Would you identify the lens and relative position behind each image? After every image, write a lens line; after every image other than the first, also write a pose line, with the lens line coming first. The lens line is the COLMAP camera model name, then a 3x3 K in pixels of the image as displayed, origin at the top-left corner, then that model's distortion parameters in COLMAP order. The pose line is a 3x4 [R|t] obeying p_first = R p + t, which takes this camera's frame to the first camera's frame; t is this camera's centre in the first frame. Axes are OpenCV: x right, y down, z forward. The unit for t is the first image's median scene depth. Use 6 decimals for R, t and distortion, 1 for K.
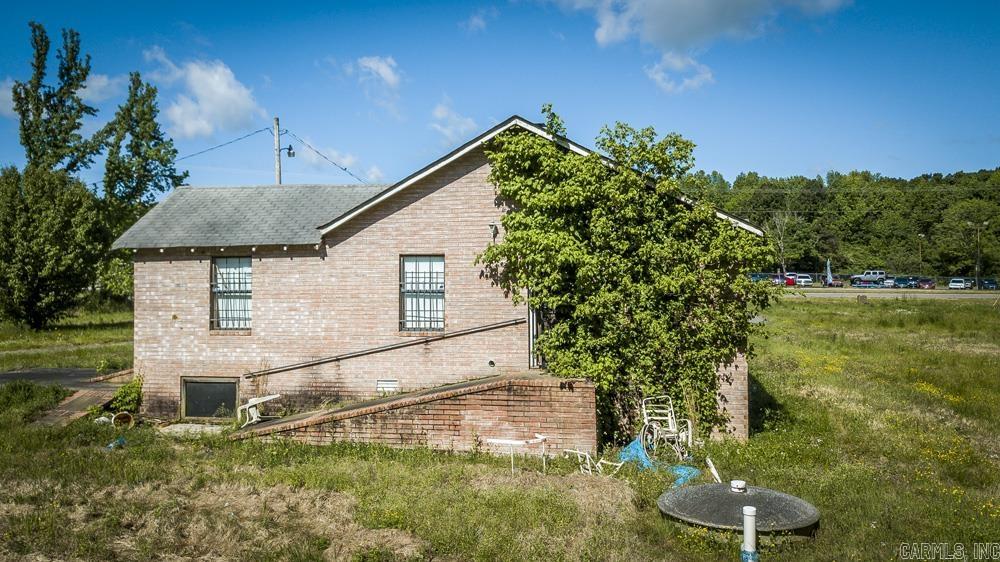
lens RADIAL K [[778.2, 0, 499.4], [0, 778.2, 277.0], [0, 0, 1]] dist [0.023996, -0.035118]
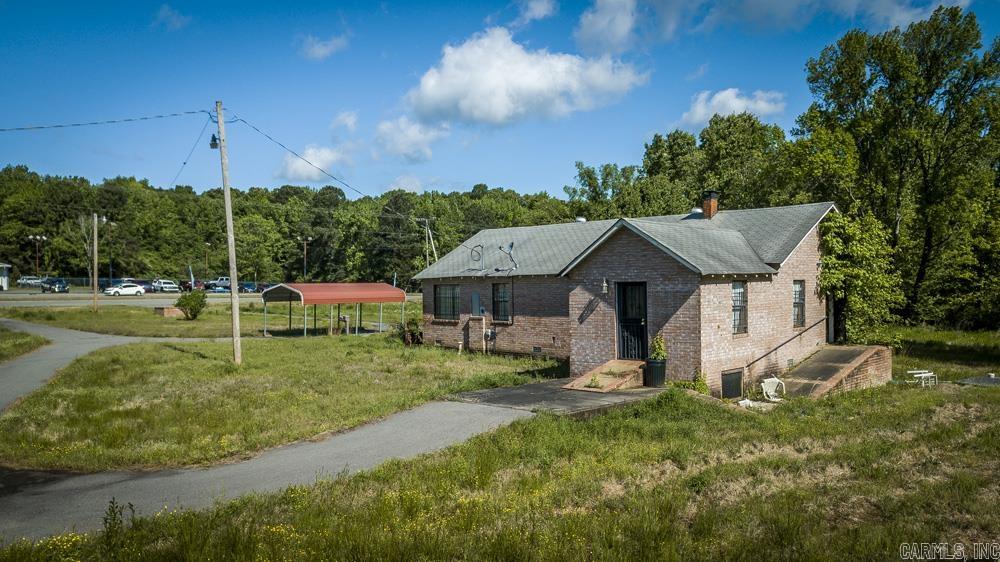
lens RADIAL K [[778.2, 0, 498.5], [0, 778.2, 282.9], [0, 0, 1]] dist [0.023996, -0.035118]
pose [[0.588331, -0.004501, 0.808608, -0.178137], [0.002642, 0.999990, 0.003644, -0.002940], [-0.808616, -0.000007, 0.588337, 0.055977]]
